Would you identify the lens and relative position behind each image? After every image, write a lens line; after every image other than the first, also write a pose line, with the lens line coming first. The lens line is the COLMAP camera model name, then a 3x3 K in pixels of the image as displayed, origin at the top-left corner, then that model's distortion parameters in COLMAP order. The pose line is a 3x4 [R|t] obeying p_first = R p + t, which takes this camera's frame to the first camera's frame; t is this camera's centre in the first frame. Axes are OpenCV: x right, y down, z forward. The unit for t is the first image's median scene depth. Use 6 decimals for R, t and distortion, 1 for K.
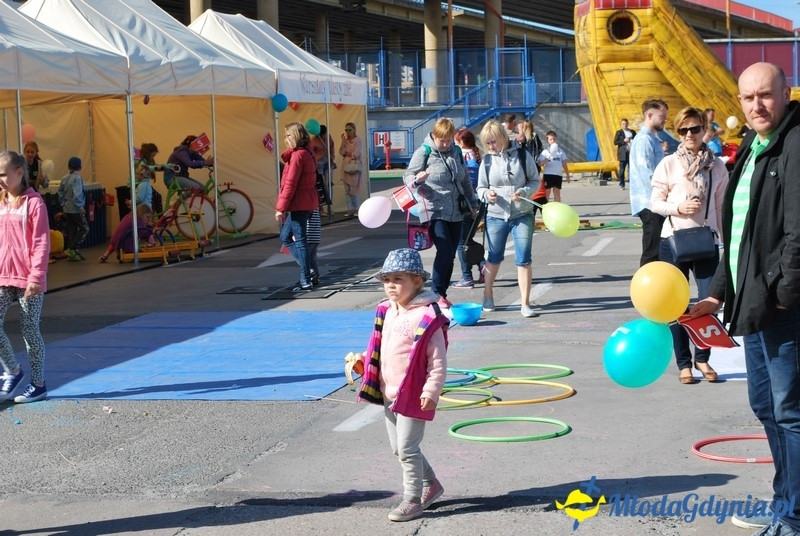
lens RADIAL K [[1855.9, 0, 421.8], [0, 1855.9, 267.5], [0, 0, 1]] dist [0.076742, 0.139492]
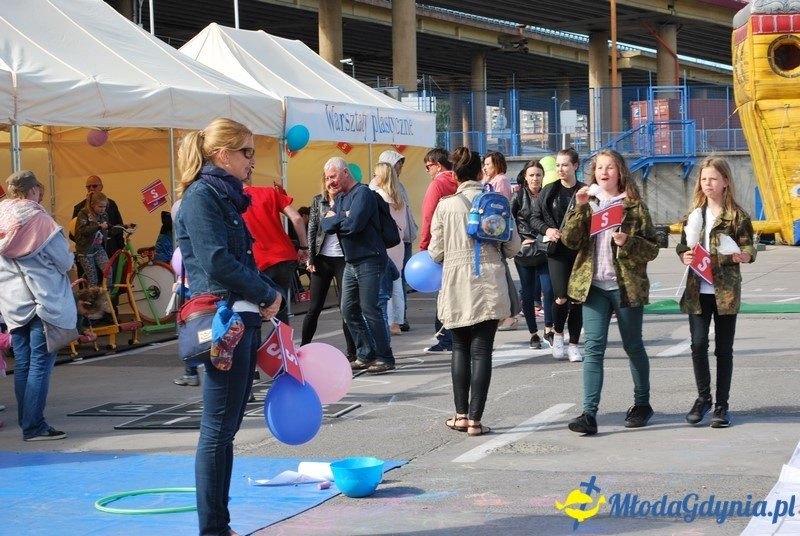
lens RADIAL K [[1913.9, 0, 398.5], [0, 1913.9, 253.2], [0, 0, 1]] dist [0.070951, -0.004249]
pose [[0.991848, 0.008026, -0.127174, 0.046786], [-0.013104, 0.999148, -0.039142, -0.008293], [0.126751, 0.040490, 0.991108, 0.153006]]
